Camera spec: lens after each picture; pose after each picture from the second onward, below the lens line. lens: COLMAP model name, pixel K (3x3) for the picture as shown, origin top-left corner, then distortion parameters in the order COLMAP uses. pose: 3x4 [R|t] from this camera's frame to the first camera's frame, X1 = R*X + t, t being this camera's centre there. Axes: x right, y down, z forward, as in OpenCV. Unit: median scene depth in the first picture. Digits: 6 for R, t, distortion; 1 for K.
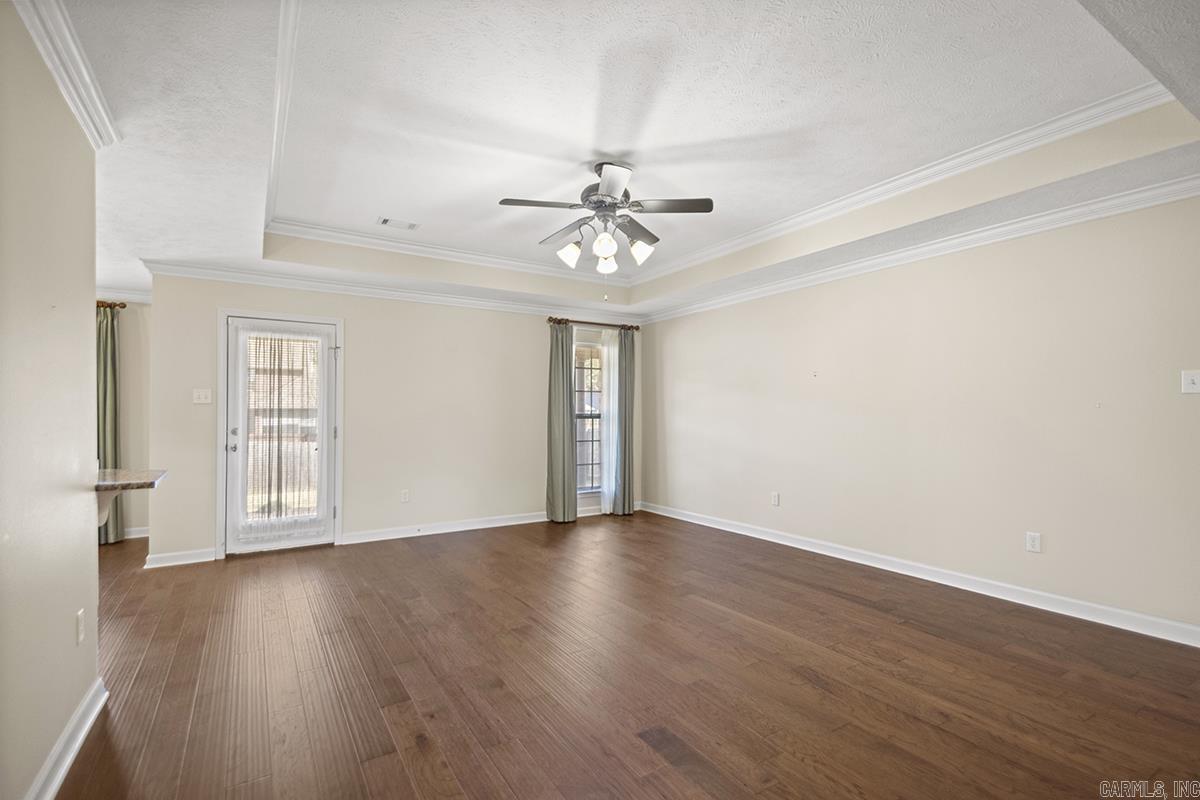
lens RADIAL K [[544.4, 0, 600.0], [0, 544.4, 400.0], [0, 0, 1]] dist [0.014945, -0.015957]
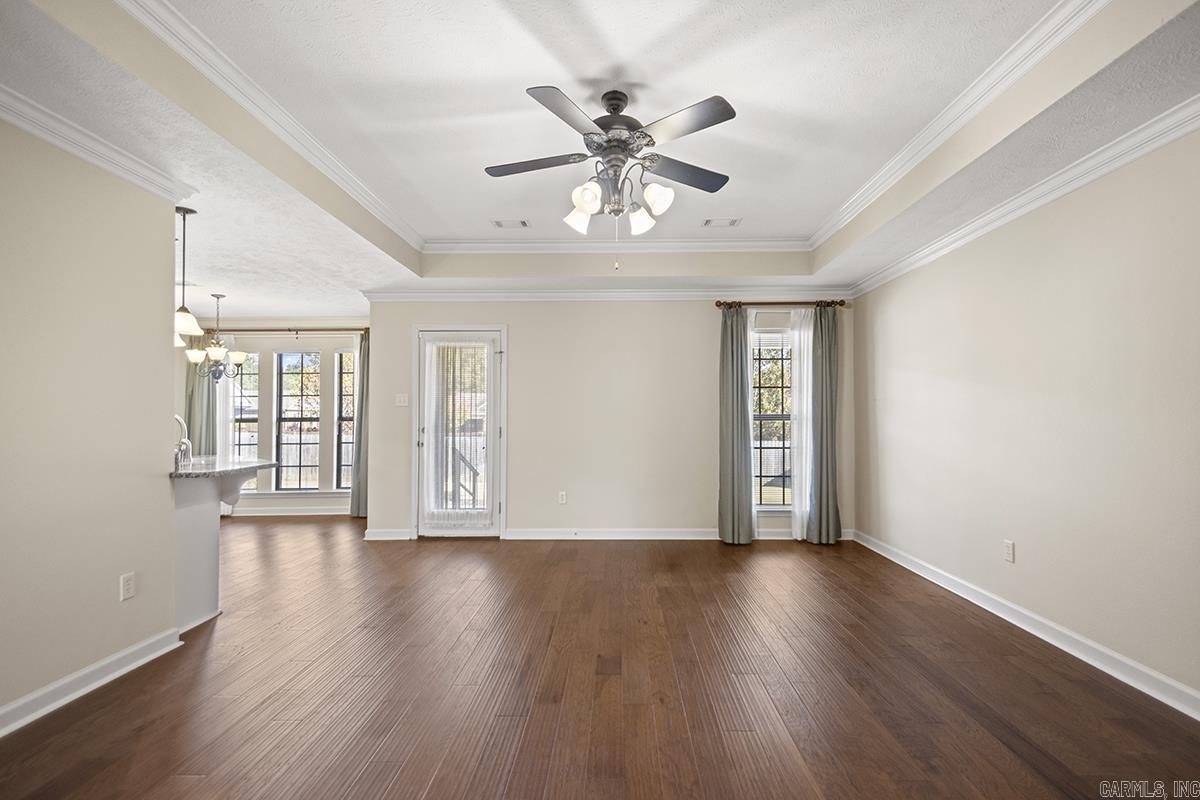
lens RADIAL K [[551.0, 0, 615.6], [0, 551.0, 402.2], [0, 0, 1]] dist [0.016226, -0.017200]
pose [[0.841340, -0.012094, -0.540371, 0.242858], [0.014323, 0.999897, -0.000077, 0.003506], [0.540316, -0.007675, 0.841427, 0.188946]]
